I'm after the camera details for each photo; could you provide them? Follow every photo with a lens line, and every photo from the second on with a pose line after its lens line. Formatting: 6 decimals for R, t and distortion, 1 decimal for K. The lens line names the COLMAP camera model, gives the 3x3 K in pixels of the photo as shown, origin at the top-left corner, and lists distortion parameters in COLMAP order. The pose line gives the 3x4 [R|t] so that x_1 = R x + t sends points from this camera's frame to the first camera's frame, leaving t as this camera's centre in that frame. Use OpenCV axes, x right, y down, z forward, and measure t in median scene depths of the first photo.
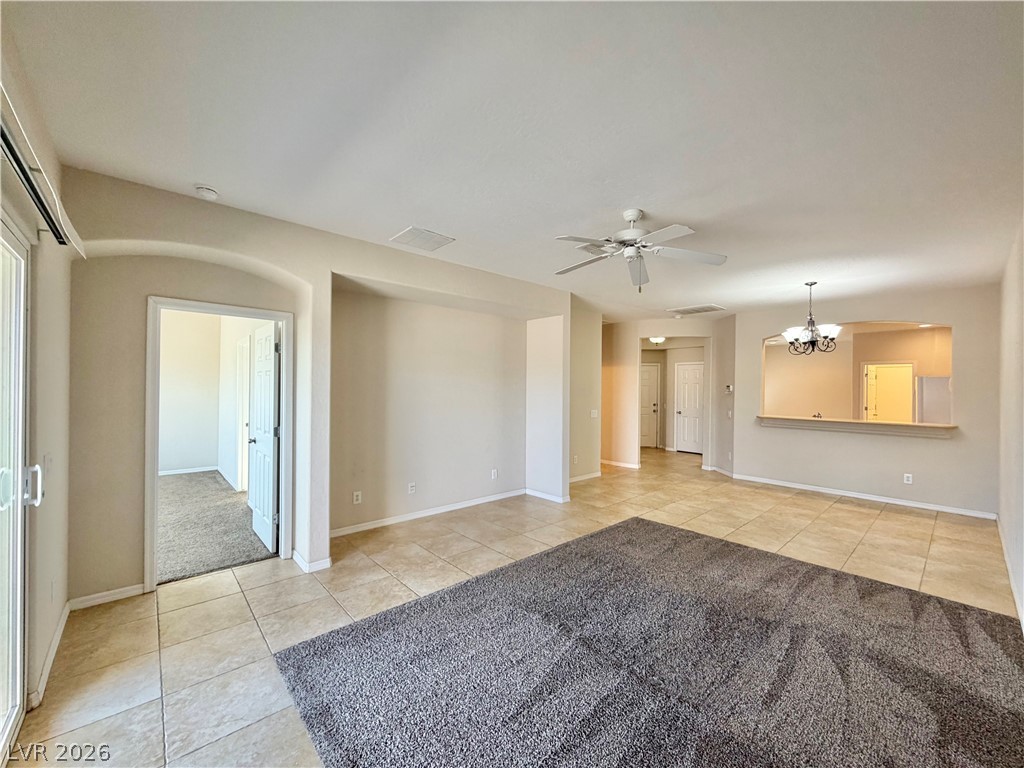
lens RADIAL K [[409.2, 0, 509.5], [0, 409.2, 385.1], [0, 0, 1]] dist [0.003584, 0.000377]
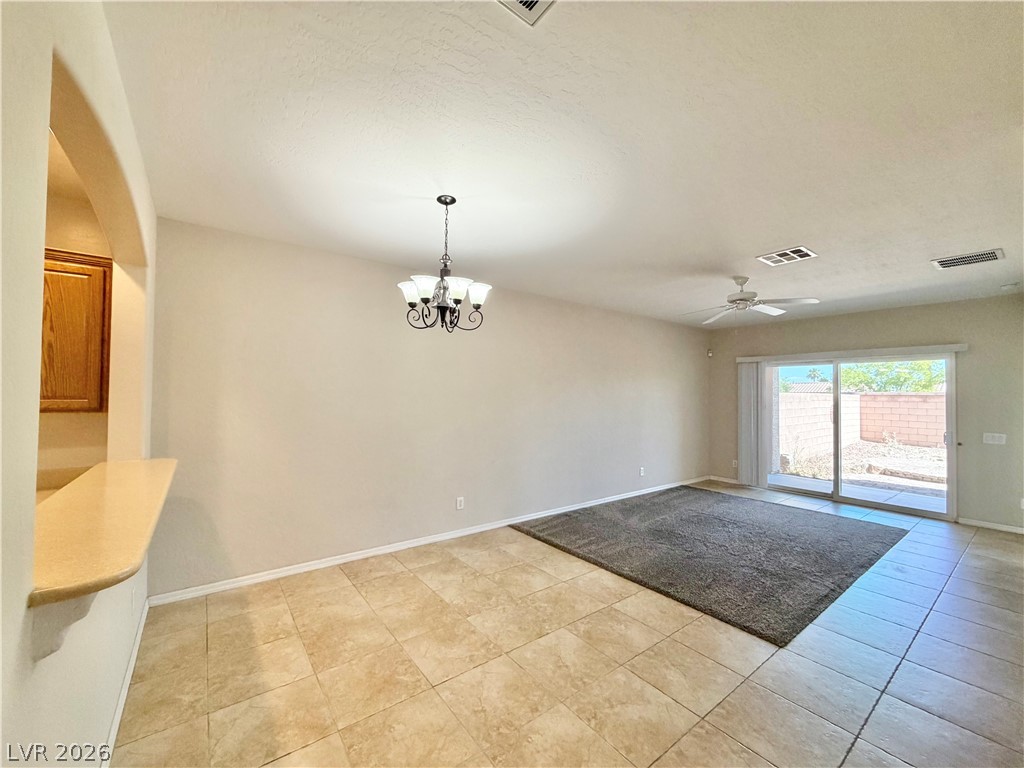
lens RADIAL K [[409.2, 0, 514.1], [0, 409.2, 385.1], [0, 0, 1]] dist [0.003584, 0.000377]
pose [[-0.995811, -0.010466, 0.090837, 0.647743], [-0.012152, 0.999763, -0.018036, 0.006975], [-0.090627, -0.019065, -0.995702, 1.664428]]
